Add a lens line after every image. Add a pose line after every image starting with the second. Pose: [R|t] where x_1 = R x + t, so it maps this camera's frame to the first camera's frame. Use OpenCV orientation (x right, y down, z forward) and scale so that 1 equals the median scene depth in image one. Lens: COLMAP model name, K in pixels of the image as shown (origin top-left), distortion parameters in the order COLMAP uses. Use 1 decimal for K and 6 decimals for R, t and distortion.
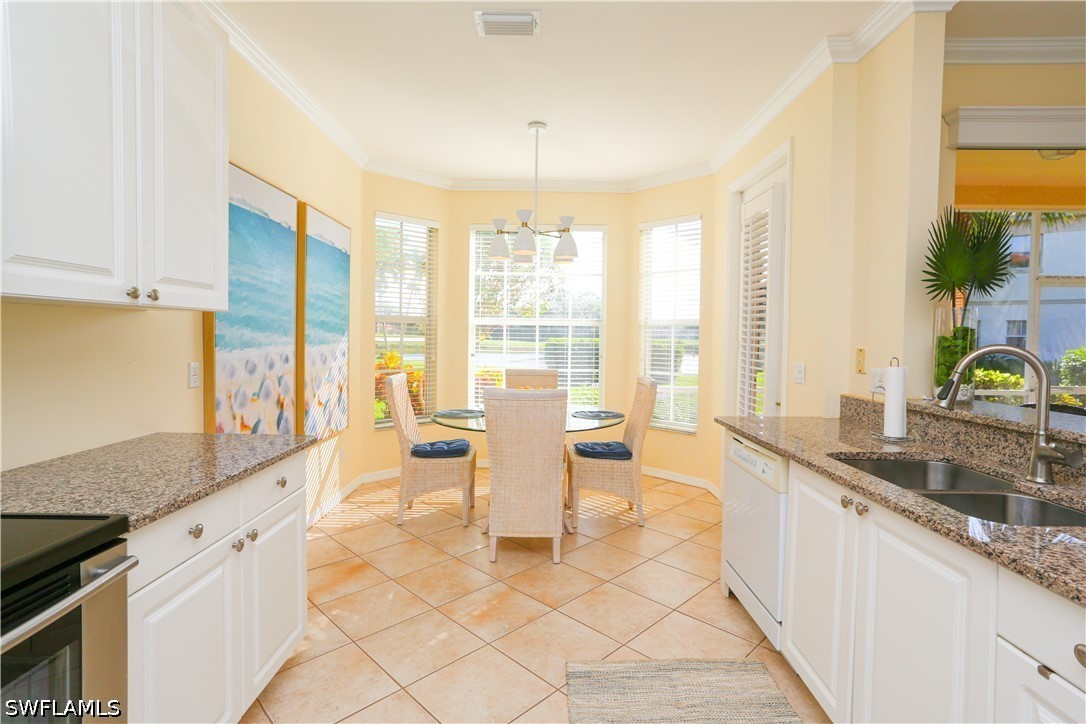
lens RADIAL K [[519.3, 0, 543.3], [0, 519.3, 352.4], [0, 0, 1]] dist [0.000387, 0.000119]
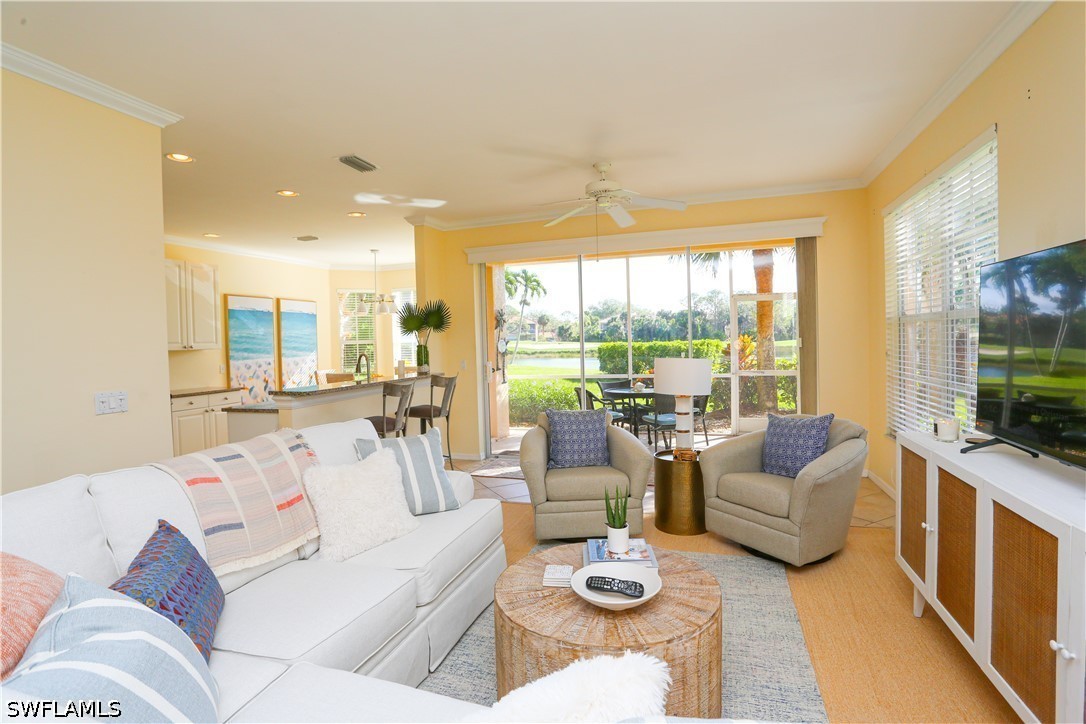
lens RADIAL K [[519.3, 0, 540.5], [0, 519.3, 360.5], [0, 0, 1]] dist [0.000387, 0.000119]
pose [[0.943915, -0.024087, -0.329310, 1.649267], [0.026378, 0.999649, 0.002489, 0.027725], [0.329134, -0.011036, 0.944219, -0.985484]]
